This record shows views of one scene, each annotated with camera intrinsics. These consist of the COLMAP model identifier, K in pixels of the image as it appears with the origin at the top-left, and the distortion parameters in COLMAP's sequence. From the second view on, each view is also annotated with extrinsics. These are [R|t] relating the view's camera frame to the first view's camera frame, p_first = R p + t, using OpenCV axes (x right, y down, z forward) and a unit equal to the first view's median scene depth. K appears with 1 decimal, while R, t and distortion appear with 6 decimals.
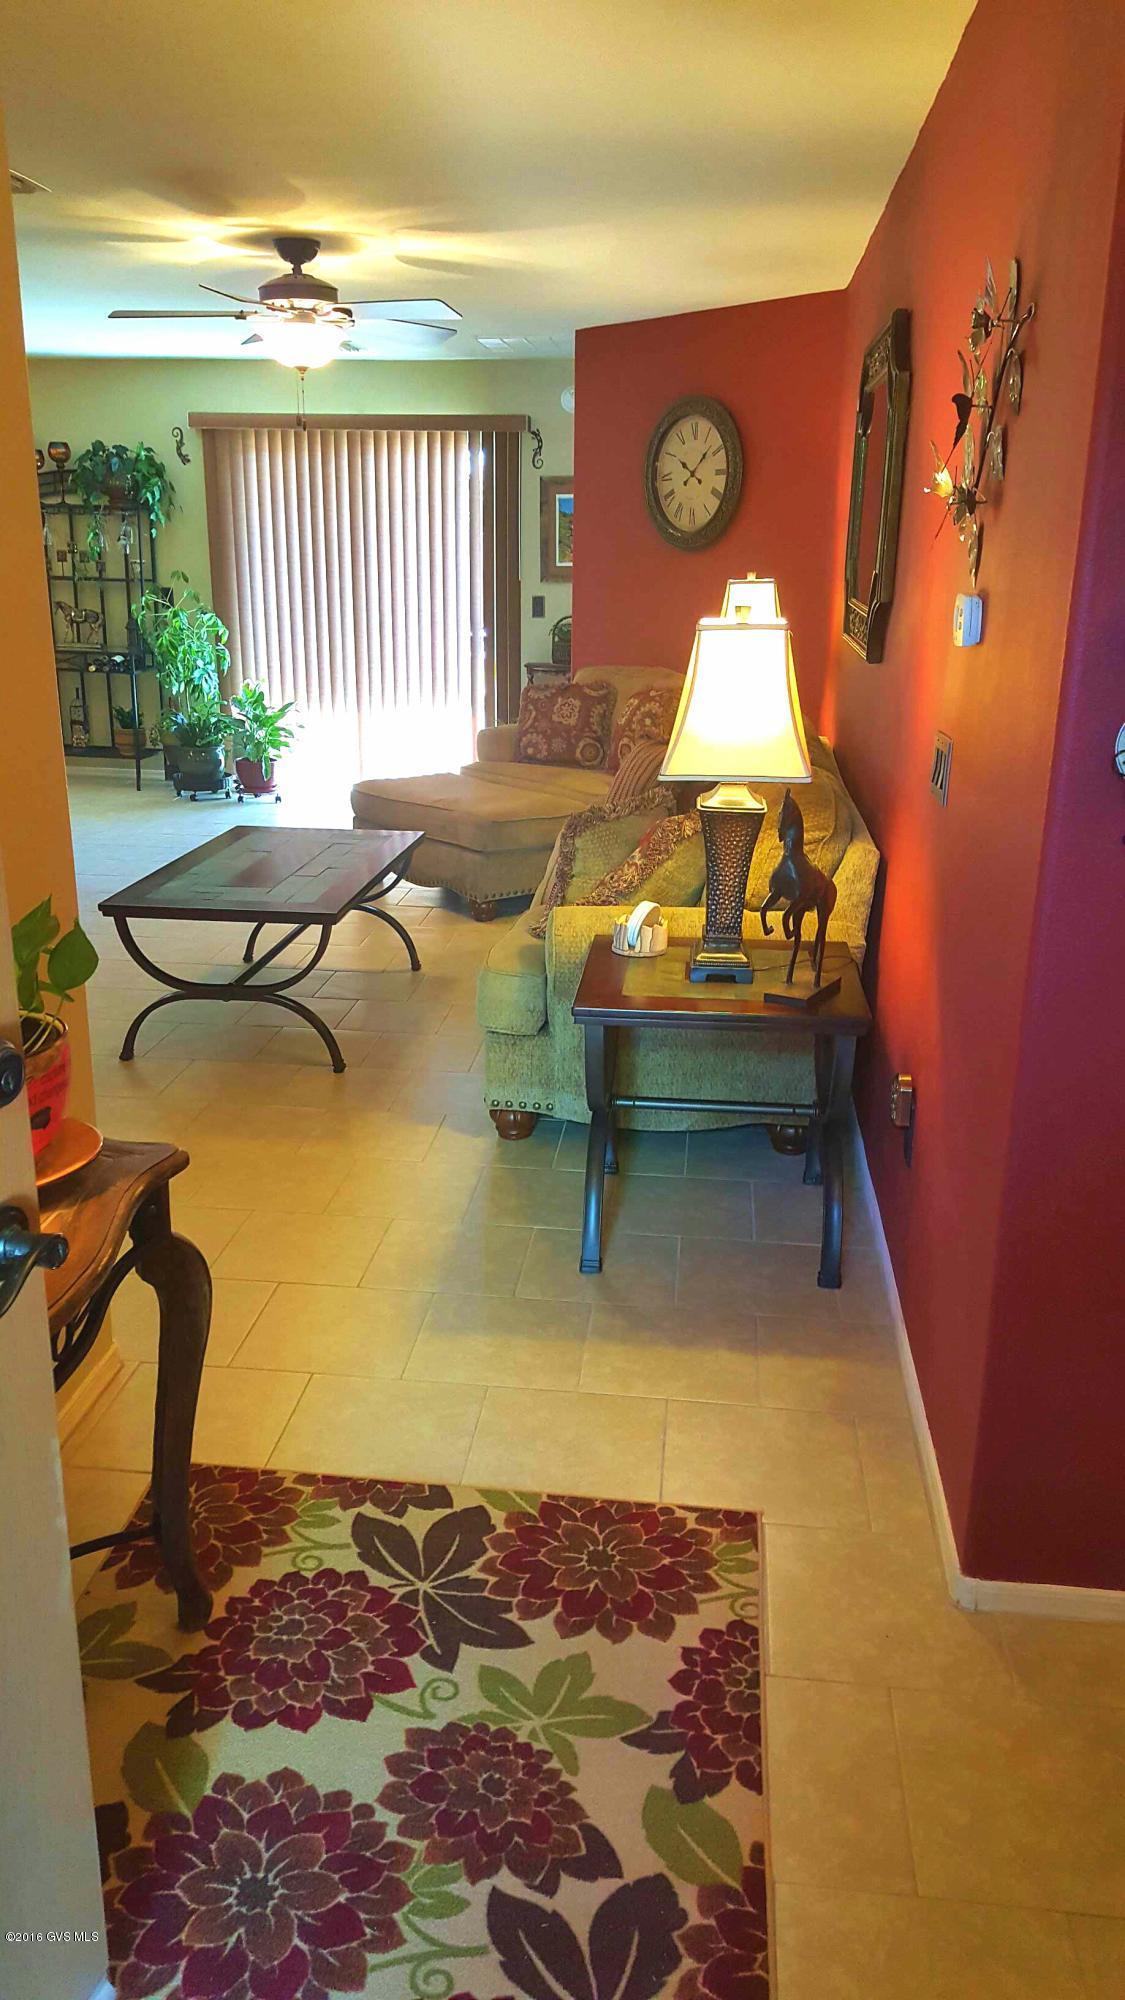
lens RADIAL K [[1475.6, 0, 543.2], [0, 1475.6, 1011.0], [0, 0, 1]] dist [0.160355, -0.263634]
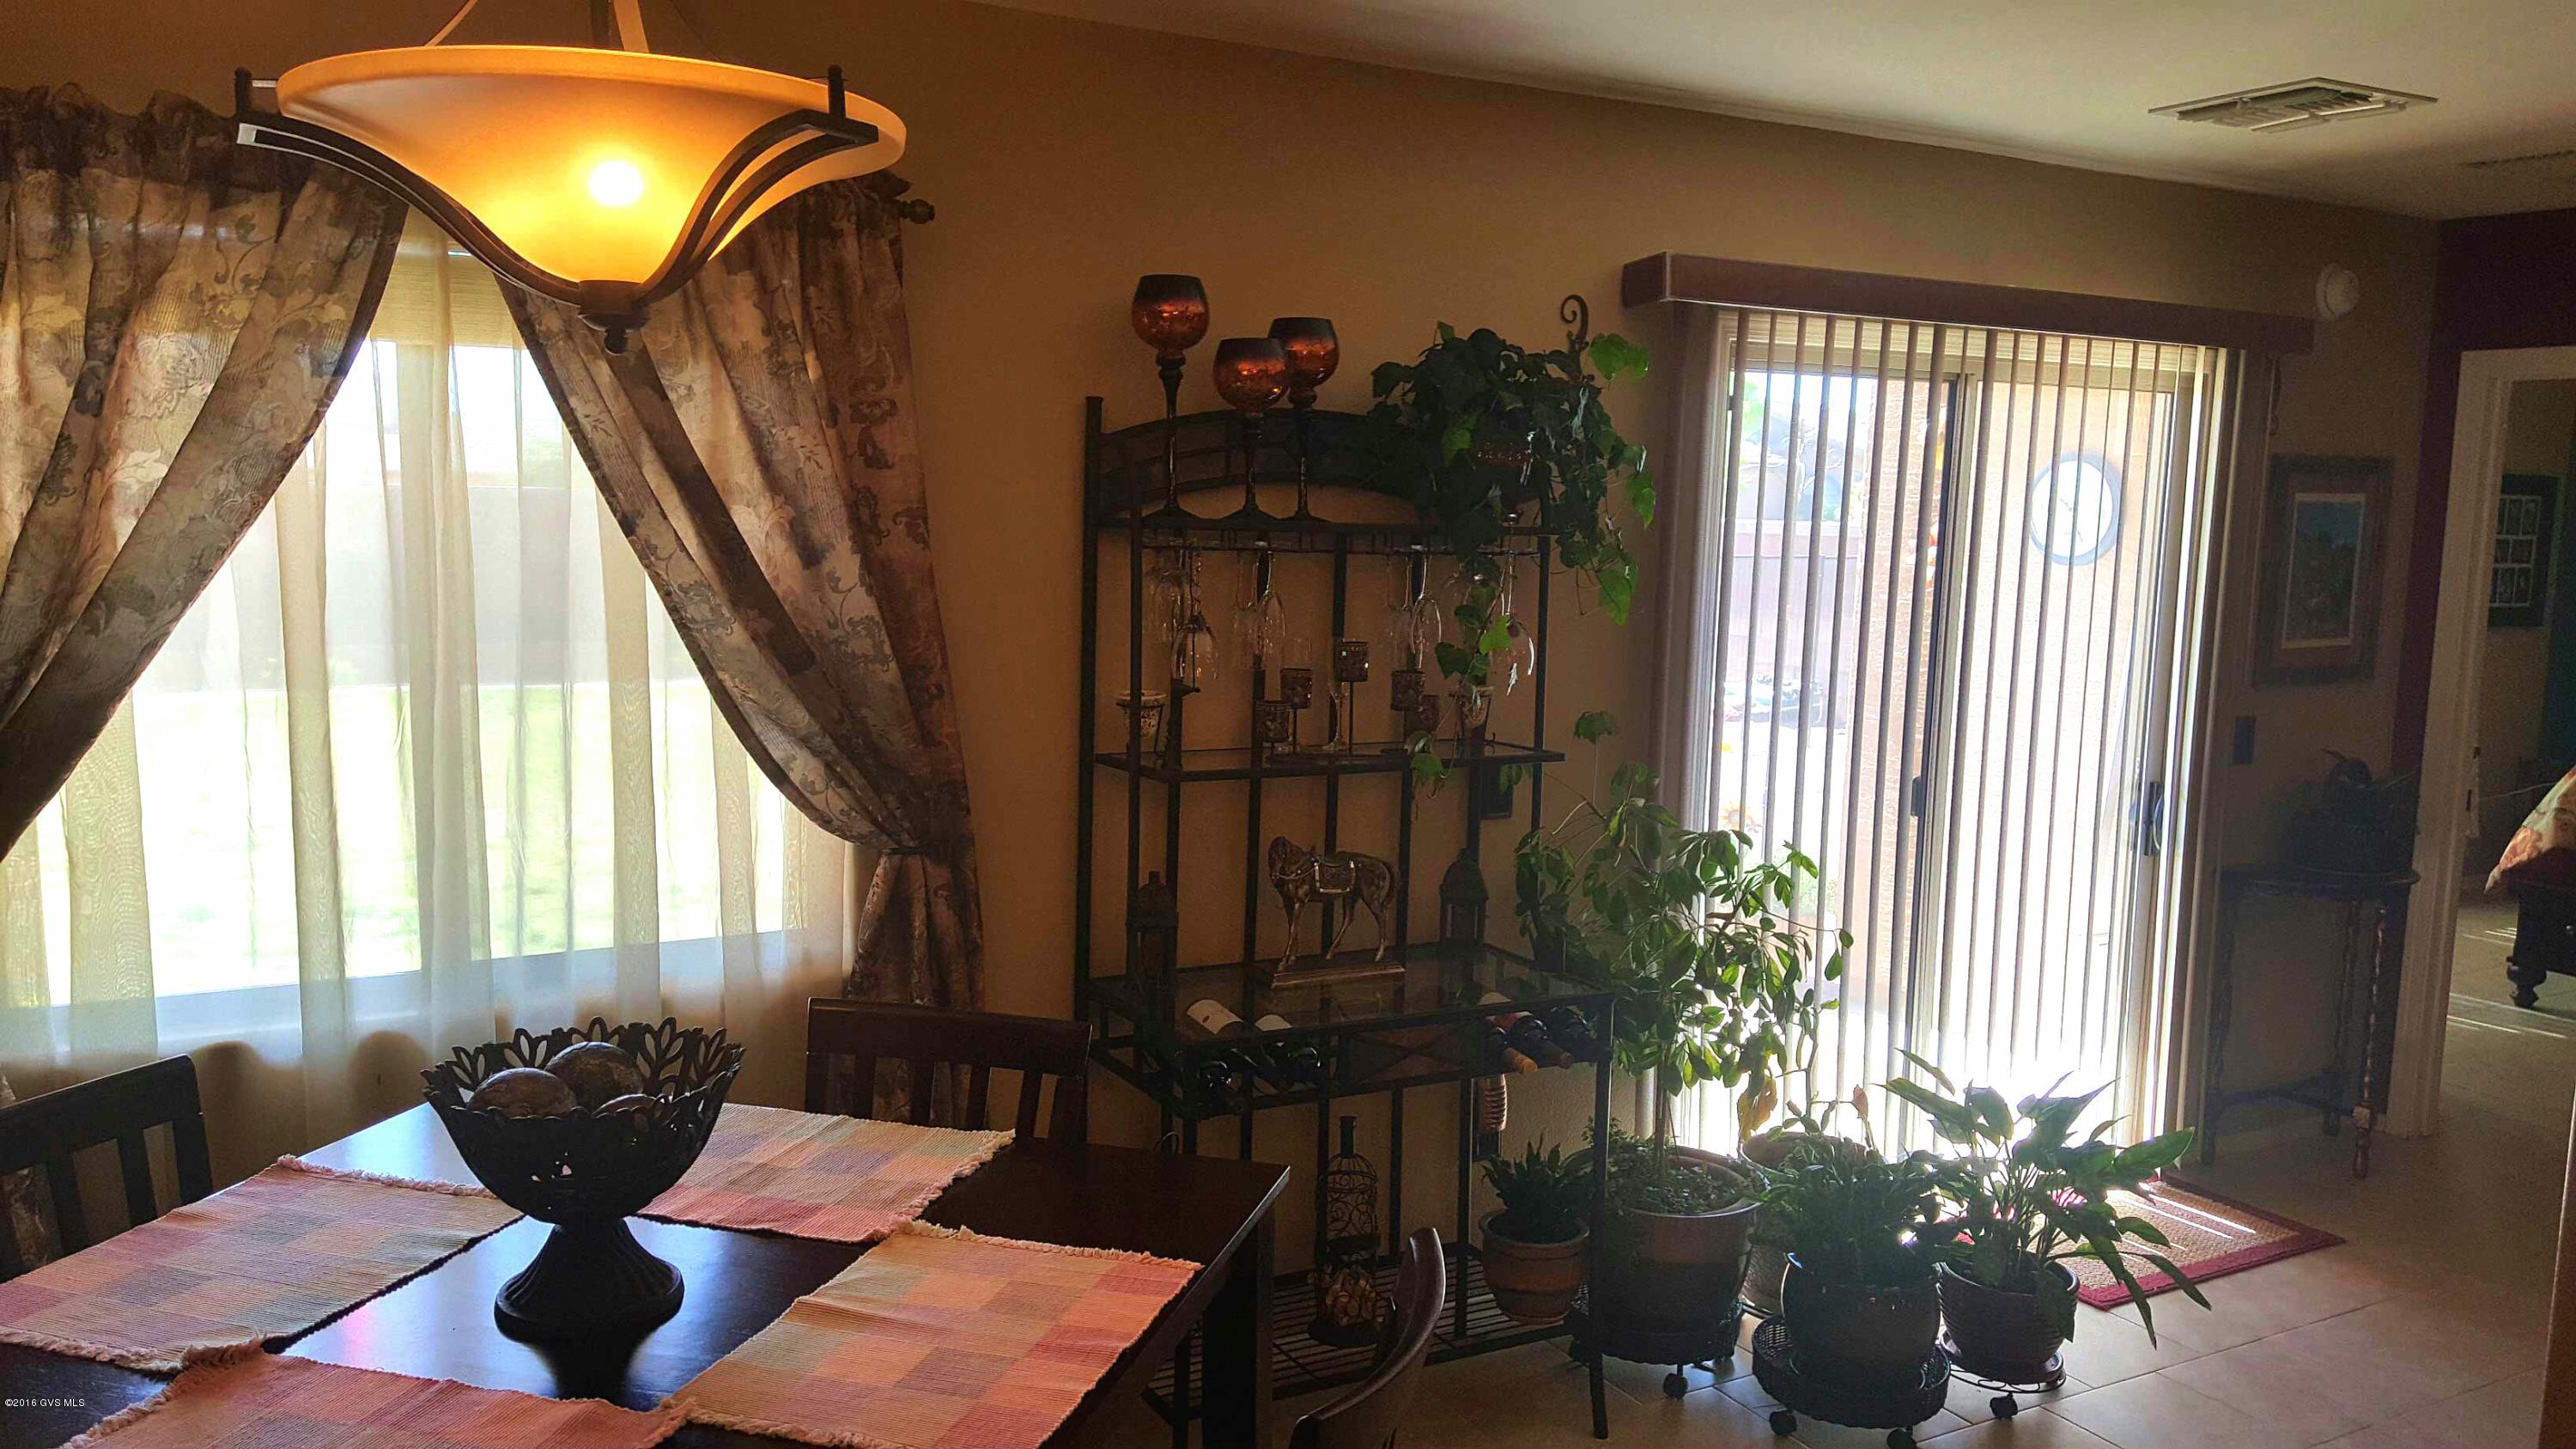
lens RADIAL K [[1883.8, 0, 1308.6], [0, 1883.8, 754.0], [0, 0, 1]] dist [0.170209, -0.268270]
pose [[0.817657, -0.069796, 0.571459, -0.539508], [0.160699, 0.980839, -0.110136, -0.253935], [-0.552823, 0.181886, 0.813206, 0.716707]]
